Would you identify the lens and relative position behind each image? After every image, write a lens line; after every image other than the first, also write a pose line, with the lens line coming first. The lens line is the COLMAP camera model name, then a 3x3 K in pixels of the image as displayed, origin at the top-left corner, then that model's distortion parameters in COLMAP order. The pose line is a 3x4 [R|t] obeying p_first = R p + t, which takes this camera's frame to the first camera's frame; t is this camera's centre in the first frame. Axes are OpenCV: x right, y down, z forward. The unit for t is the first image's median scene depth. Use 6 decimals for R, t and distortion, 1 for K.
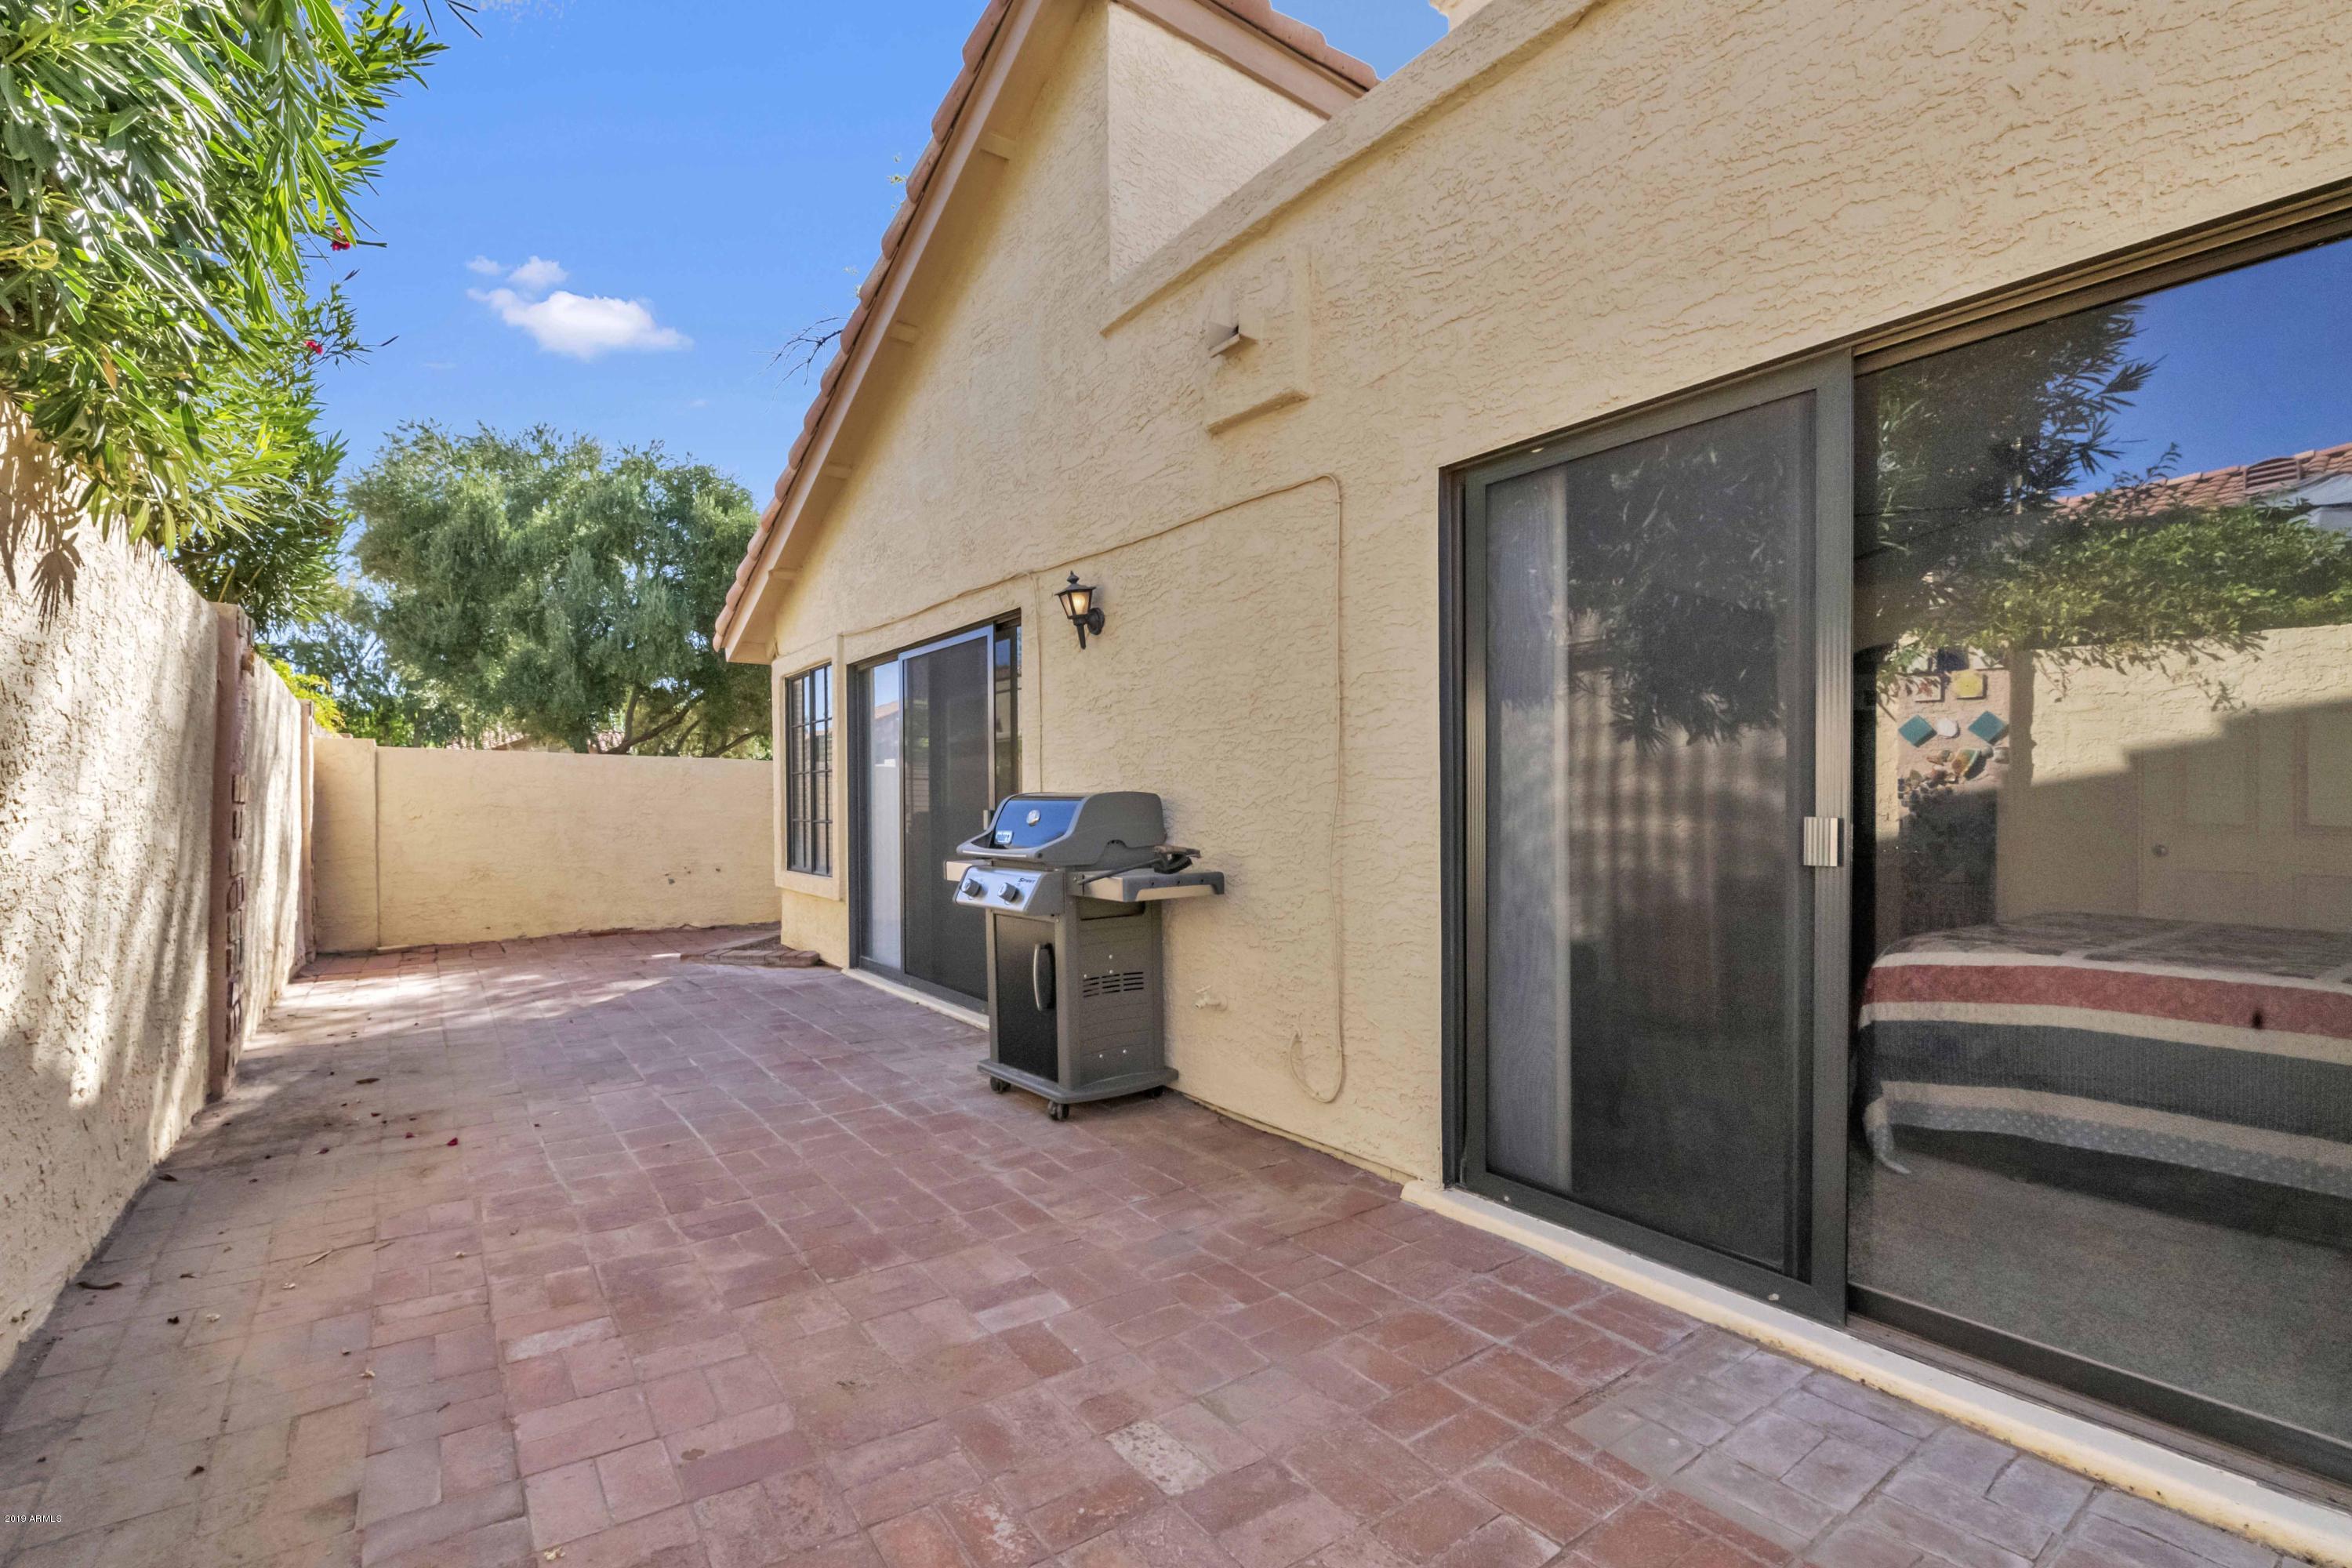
lens RADIAL K [[1052.5, 0, 1176.0], [0, 1052.5, 784.0], [0, 0, 1]] dist [-0.008928, -0.000527]
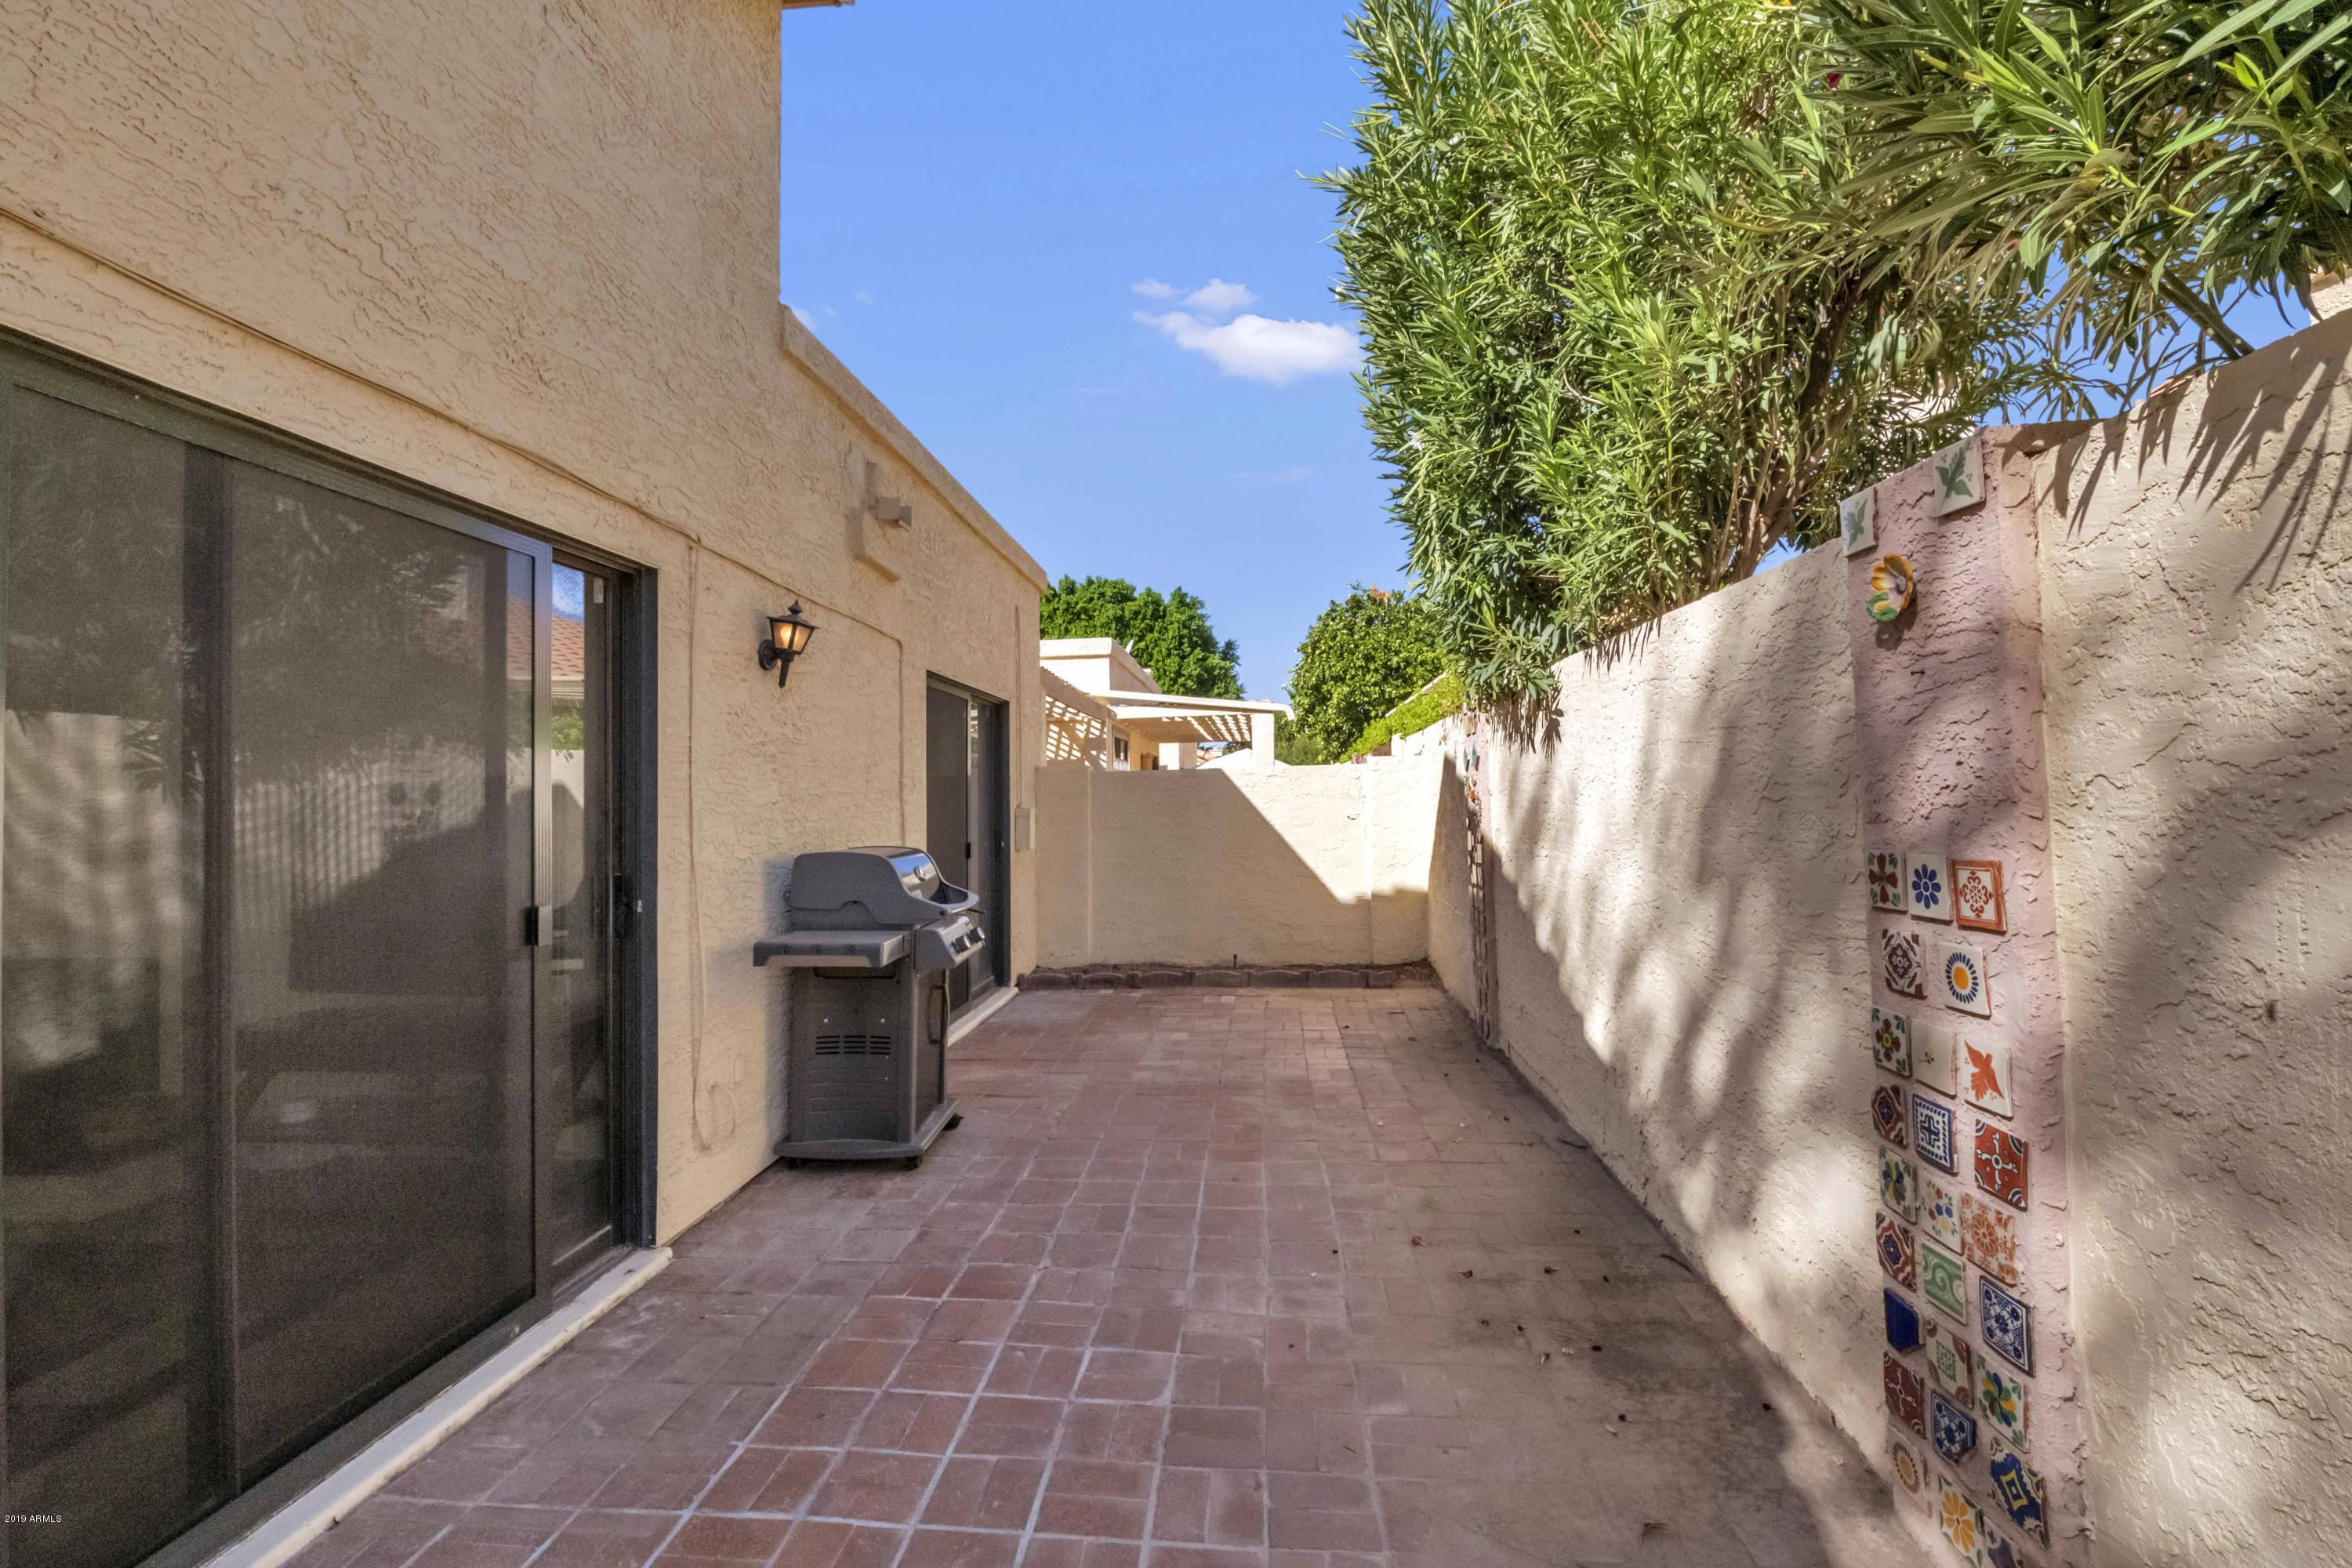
lens RADIAL K [[1052.5, 0, 1176.0], [0, 1052.5, 784.0], [0, 0, 1]] dist [-0.008928, -0.000527]
pose [[-0.758067, 0.021519, 0.651822, -1.046047], [0.007658, 0.999680, -0.024097, -0.031840], [-0.652132, -0.013276, -0.757989, 1.688463]]
